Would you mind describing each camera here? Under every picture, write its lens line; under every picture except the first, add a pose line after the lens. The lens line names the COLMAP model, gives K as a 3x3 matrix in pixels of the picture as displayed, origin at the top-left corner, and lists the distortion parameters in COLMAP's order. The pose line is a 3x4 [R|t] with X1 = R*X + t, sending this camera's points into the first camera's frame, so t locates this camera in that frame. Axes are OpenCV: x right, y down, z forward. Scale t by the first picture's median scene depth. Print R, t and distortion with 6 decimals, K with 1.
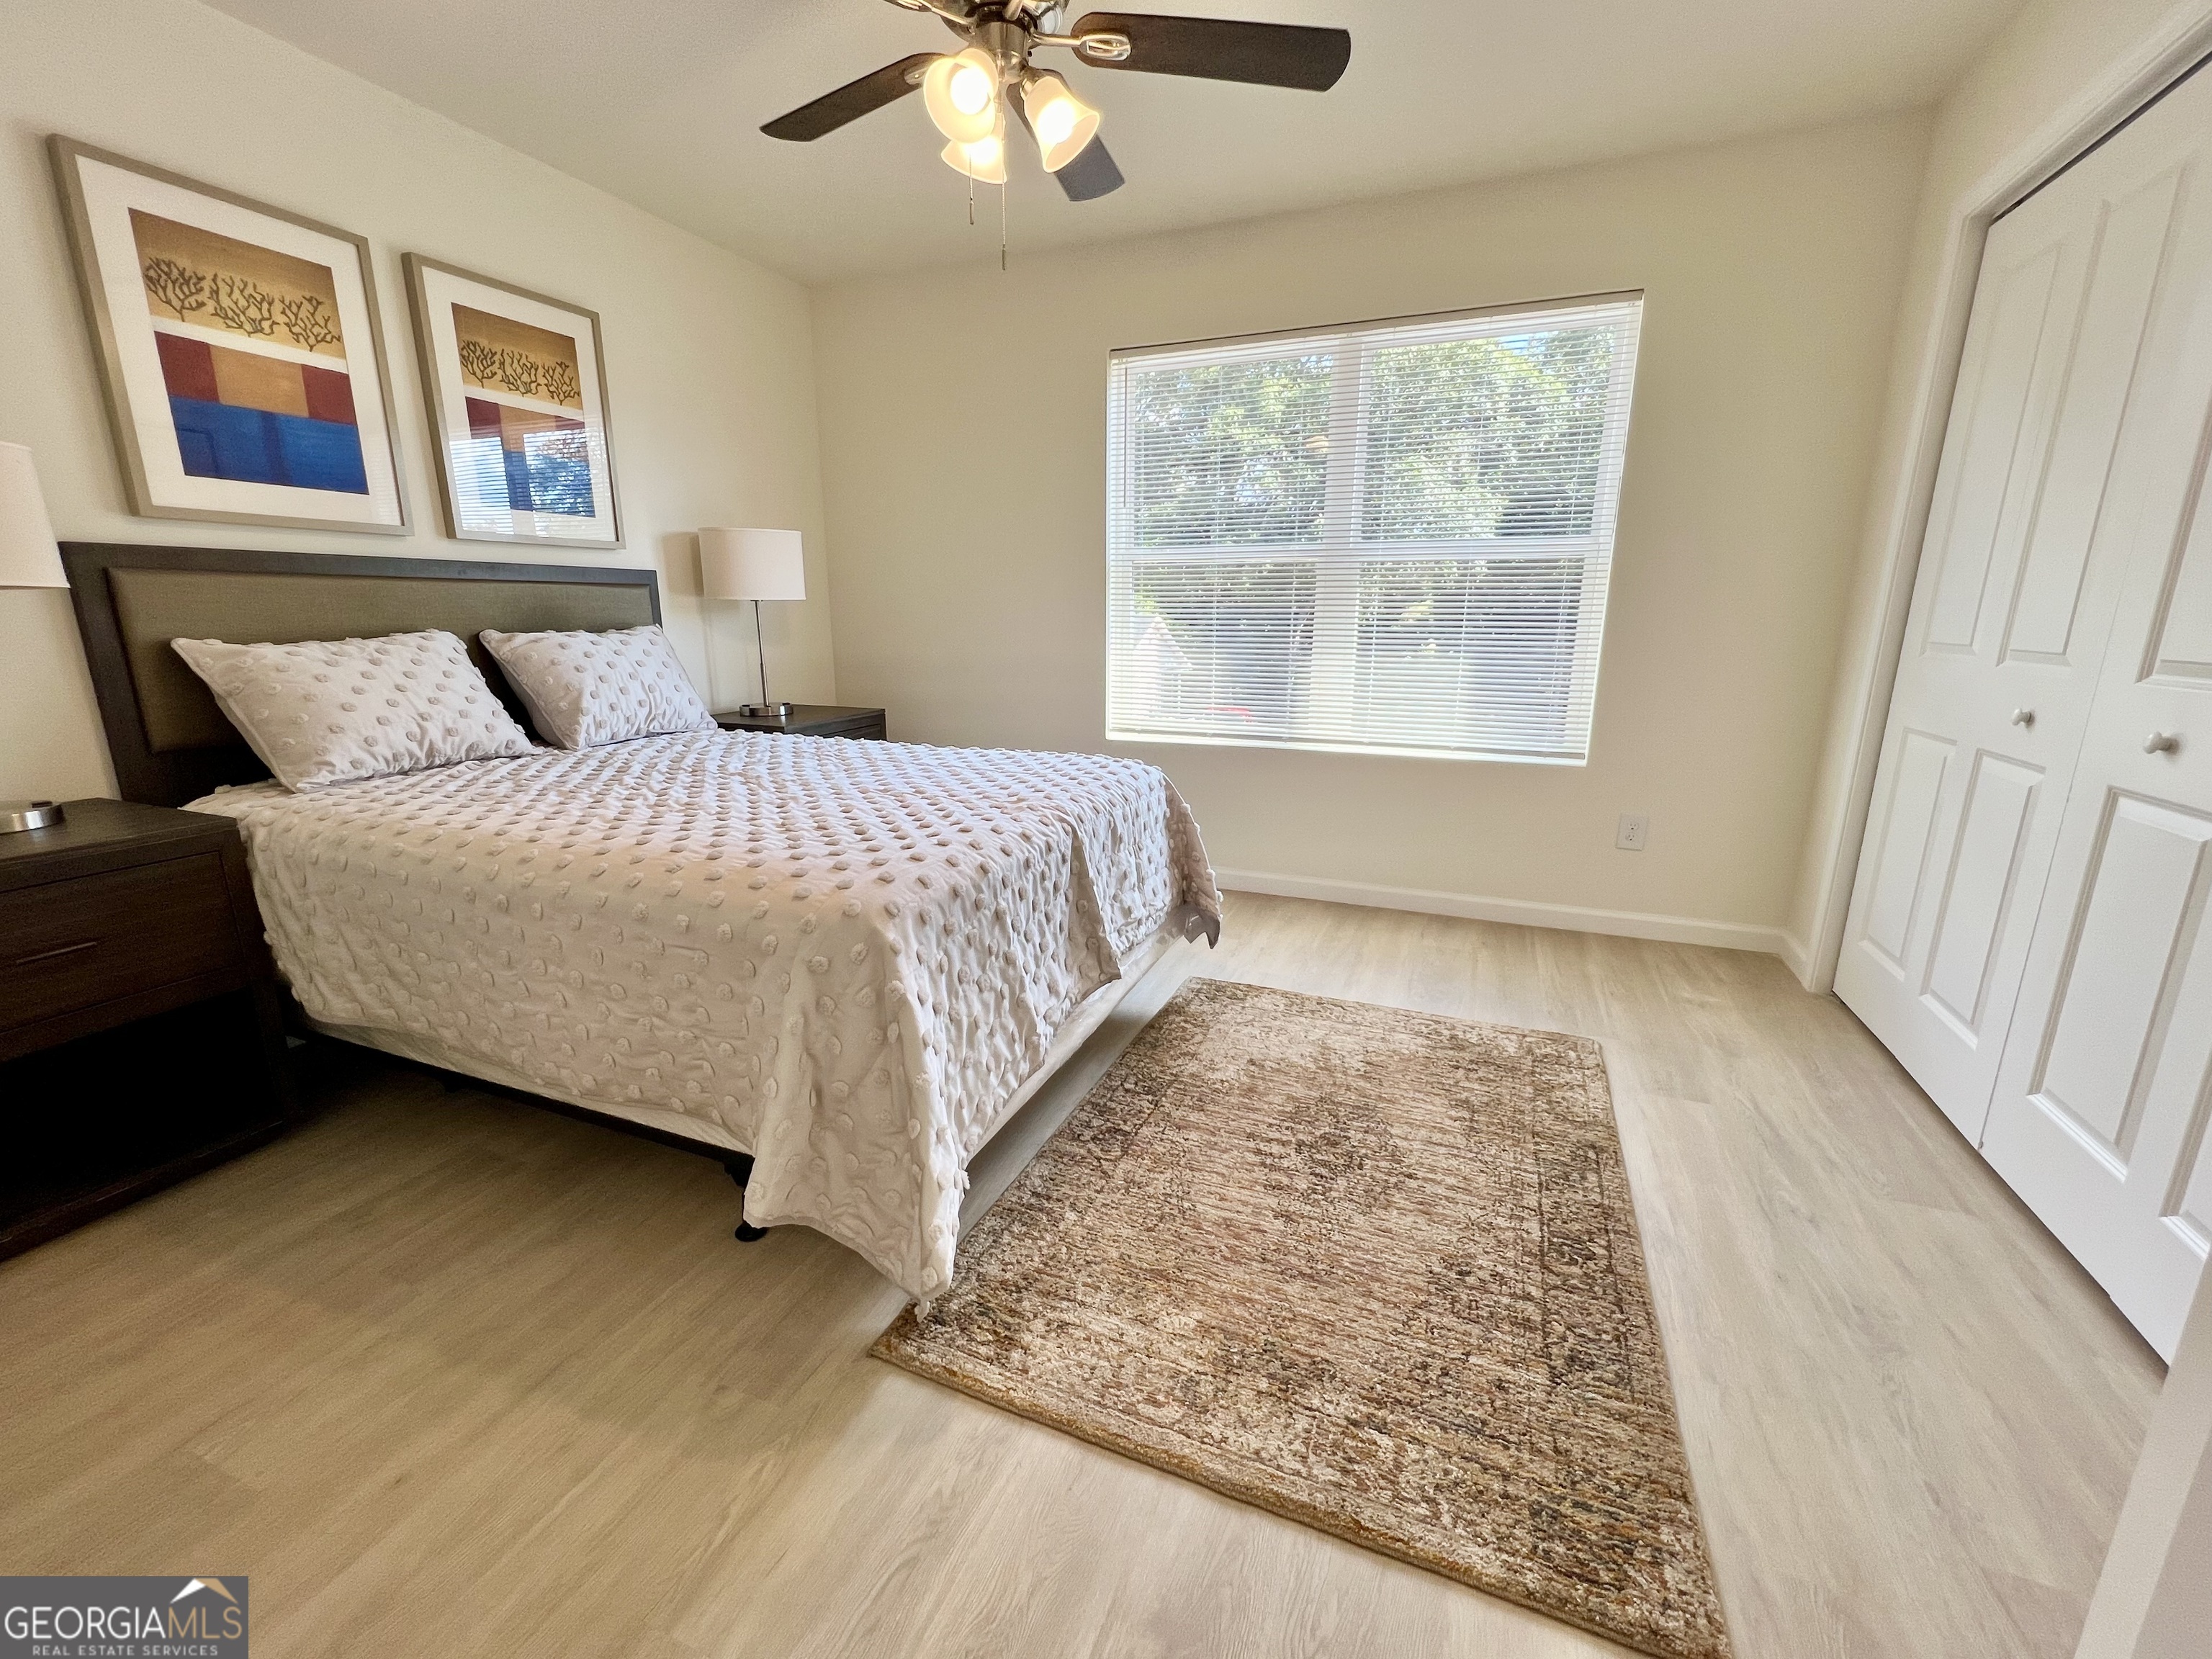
lens RADIAL K [[903.9, 0, 1106.0], [0, 903.9, 829.5], [0, 0, 1]] dist [-0.000101, -0.000064]
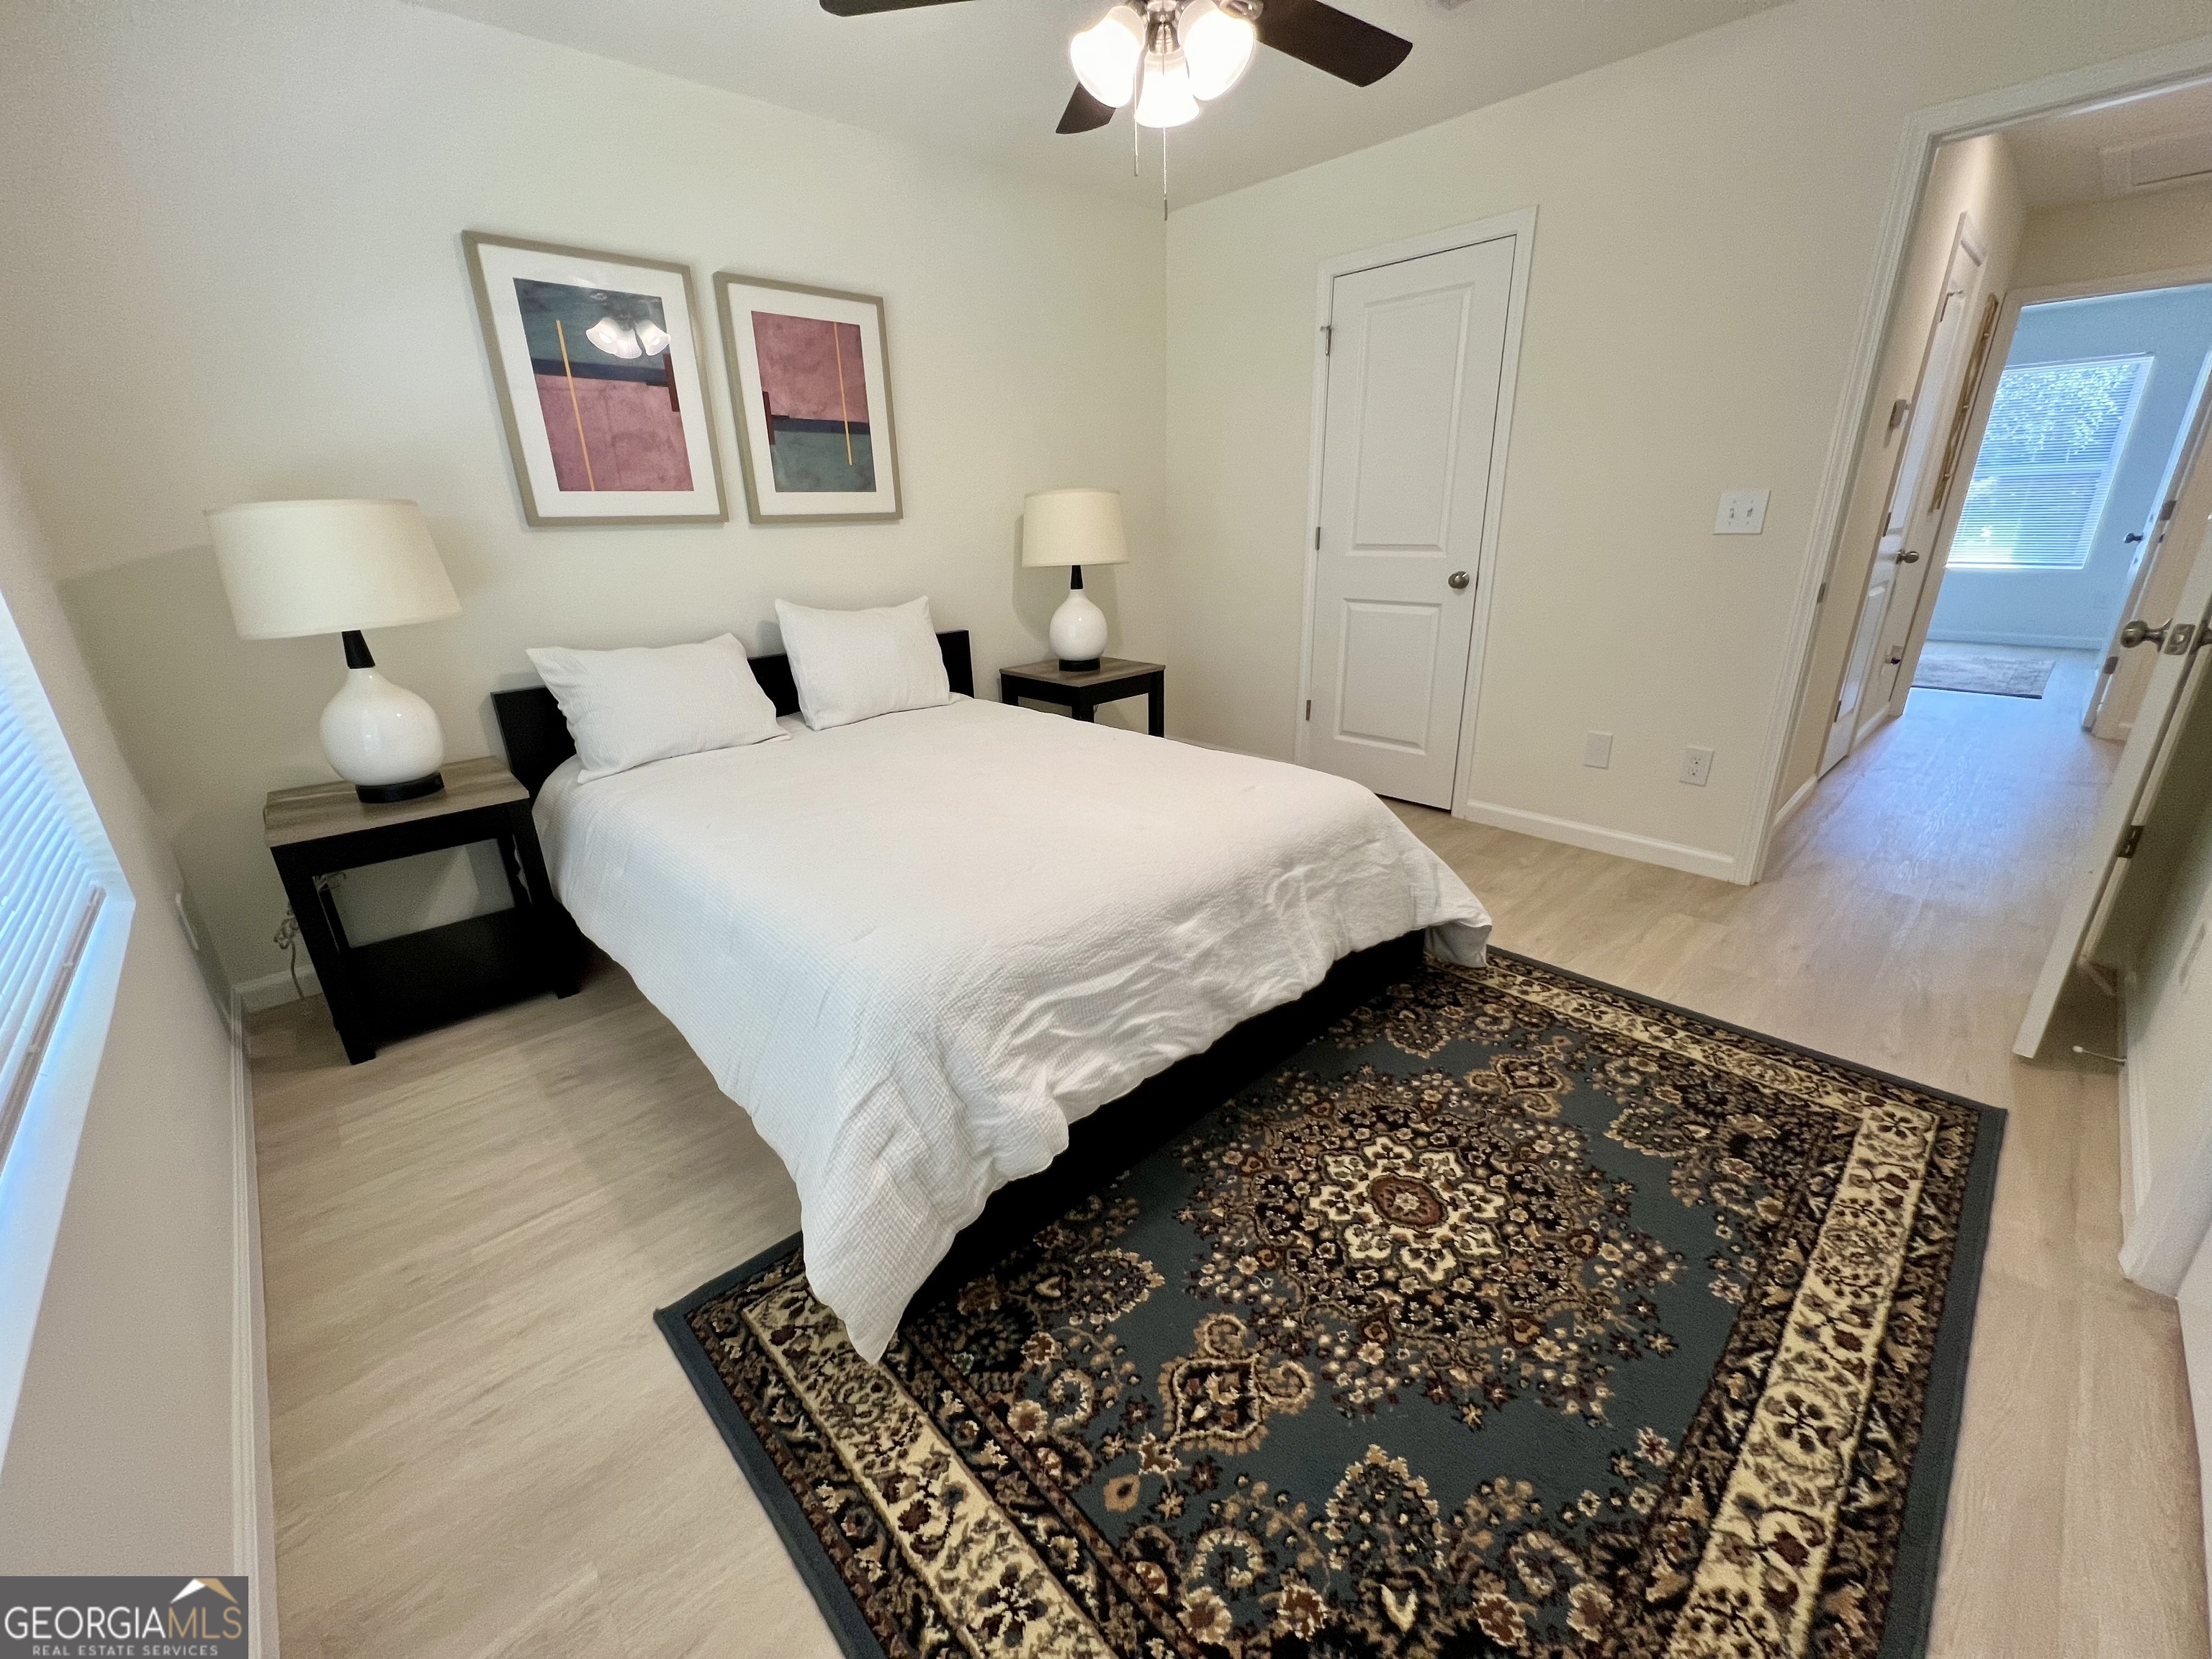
lens RADIAL K [[884.7, 0, 1106.0], [0, 884.7, 829.5], [0, 0, 1]] dist [0.000099, 0.000548]
pose [[0.919042, 0.109024, -0.378782, 0.218655], [-0.068550, 0.990551, 0.118784, -0.120533], [0.388153, -0.083202, 0.917832, 0.113632]]
